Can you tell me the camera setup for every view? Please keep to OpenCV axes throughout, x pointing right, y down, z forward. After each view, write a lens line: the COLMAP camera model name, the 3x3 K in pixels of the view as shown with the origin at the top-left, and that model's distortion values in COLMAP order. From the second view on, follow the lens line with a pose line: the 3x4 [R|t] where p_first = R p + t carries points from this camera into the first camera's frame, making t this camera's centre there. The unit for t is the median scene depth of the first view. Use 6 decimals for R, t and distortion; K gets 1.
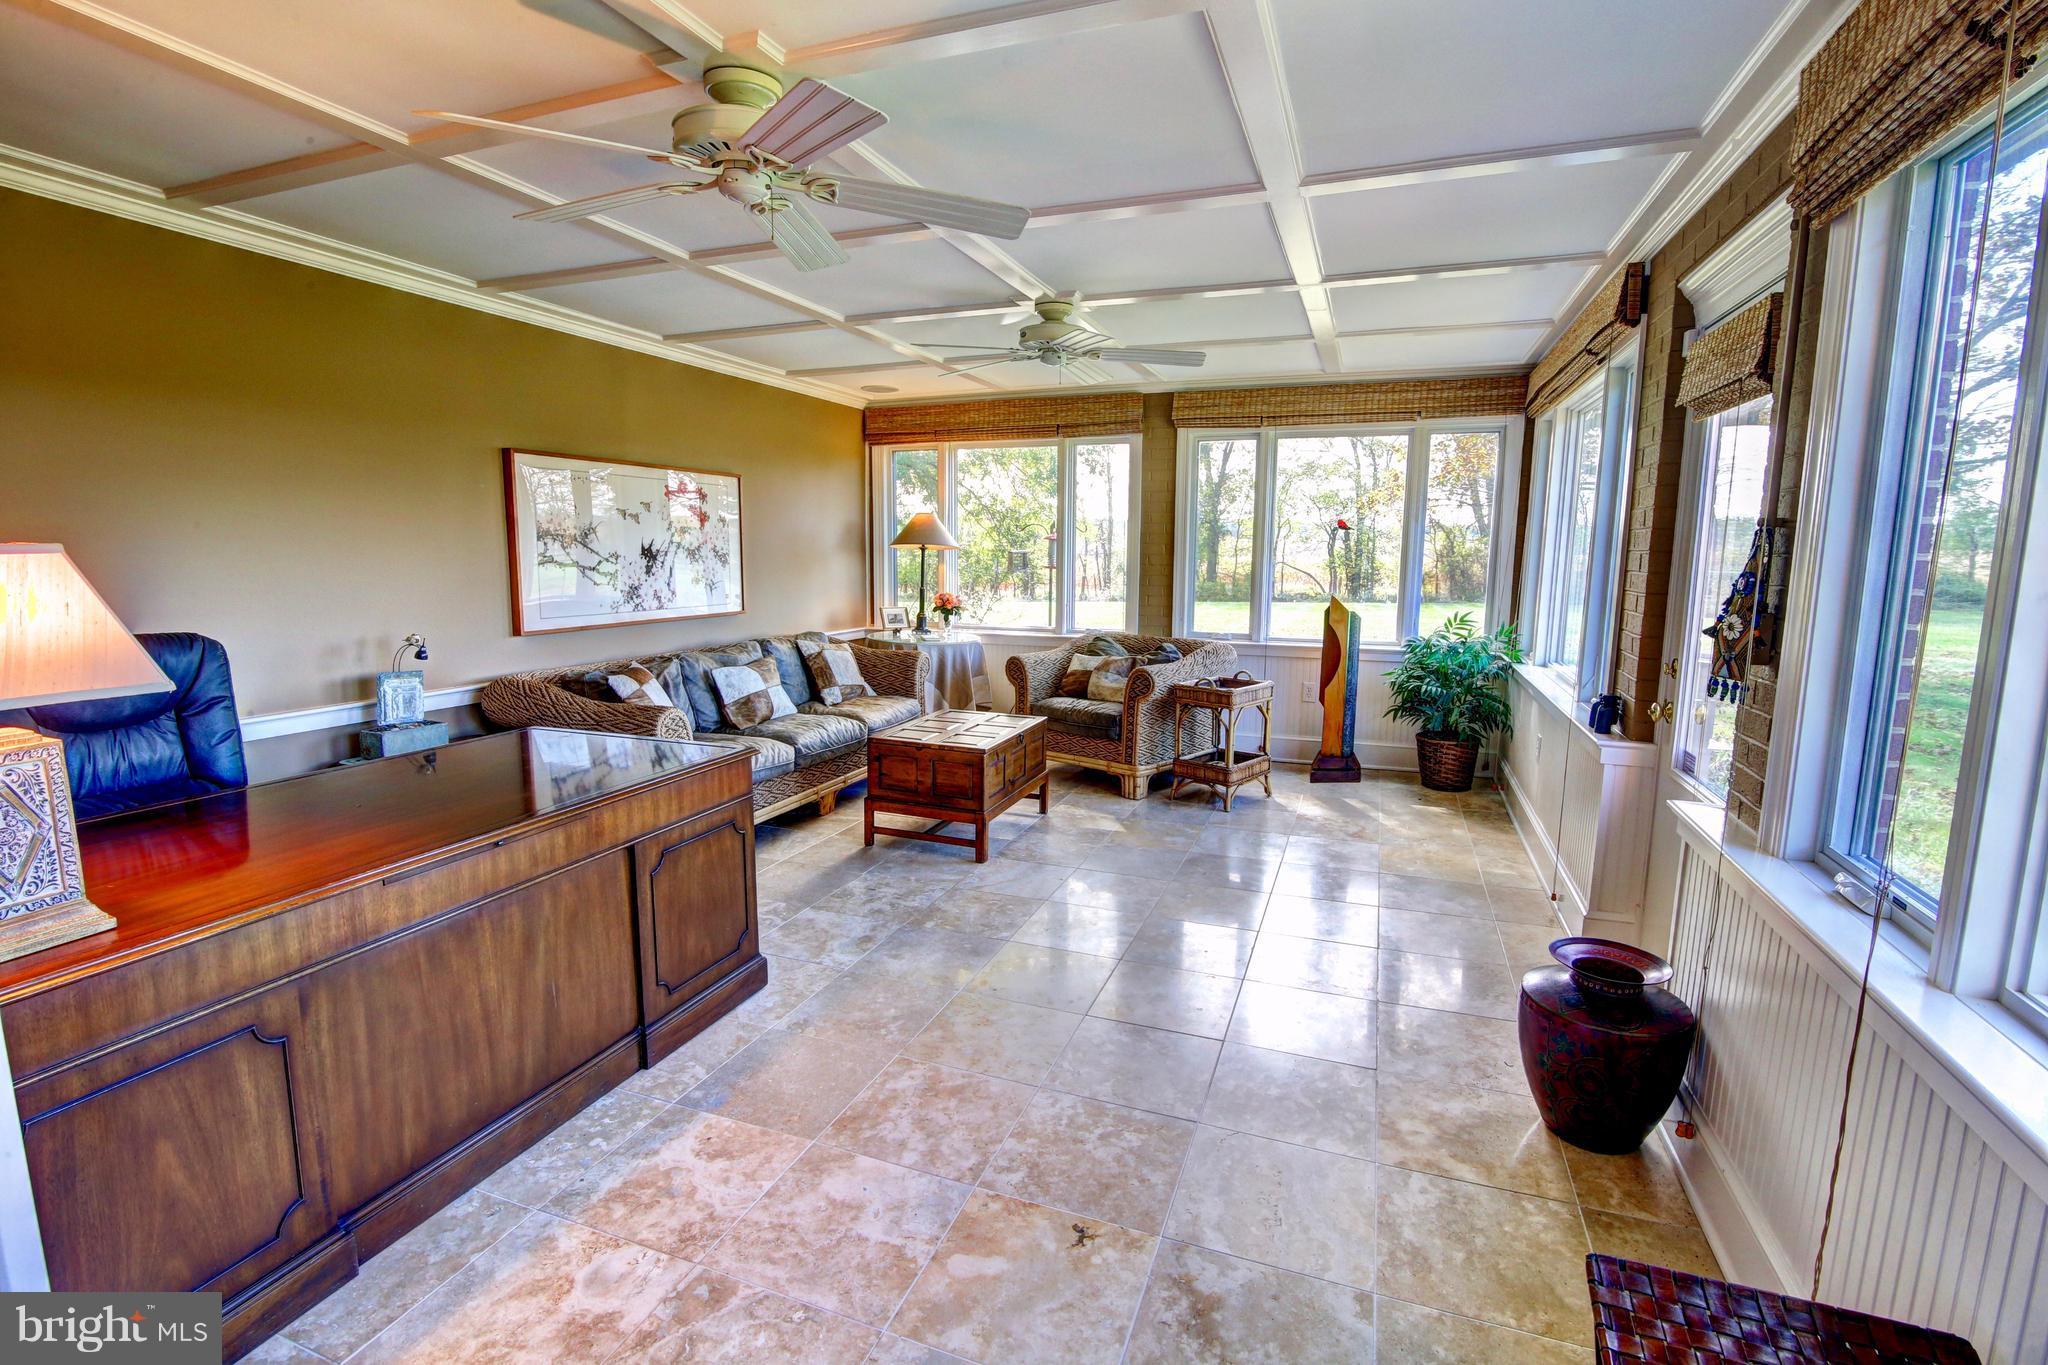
lens RADIAL K [[936.3, 0, 1022.9], [0, 936.3, 682.2], [0, 0, 1]] dist [-0.018166, 0.001192]
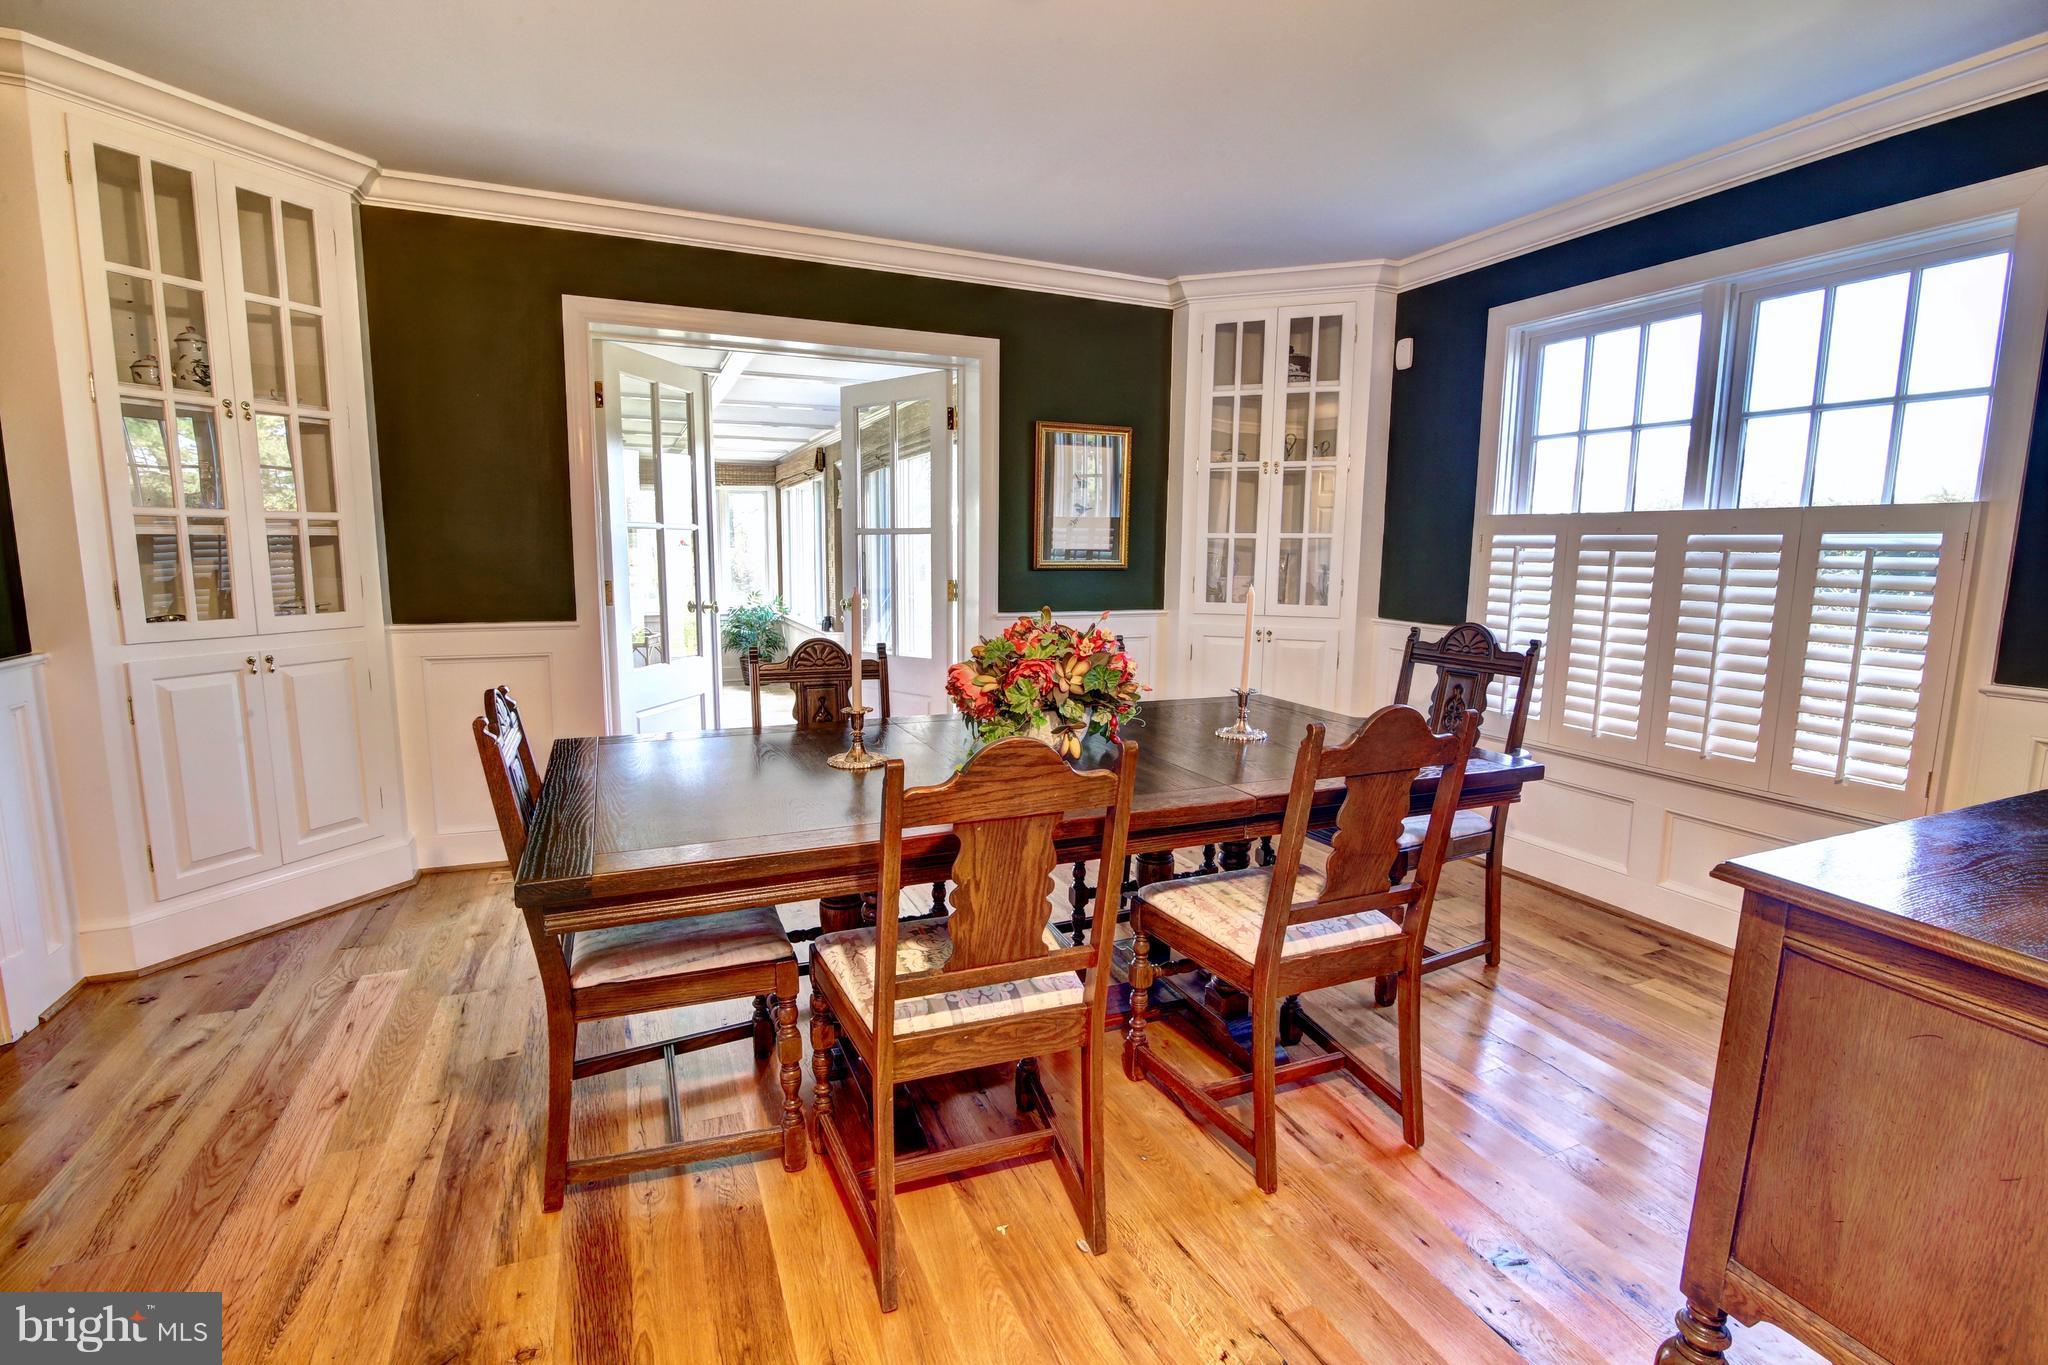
lens RADIAL K [[936.3, 0, 1022.4], [0, 936.3, 682.5], [0, 0, 1]] dist [-0.018166, 0.001192]
pose [[0.717707, -0.099727, 0.689167, -0.567941], [0.097151, 0.994353, 0.042715, 0.100567], [-0.689535, 0.036297, 0.723343, -0.896303]]
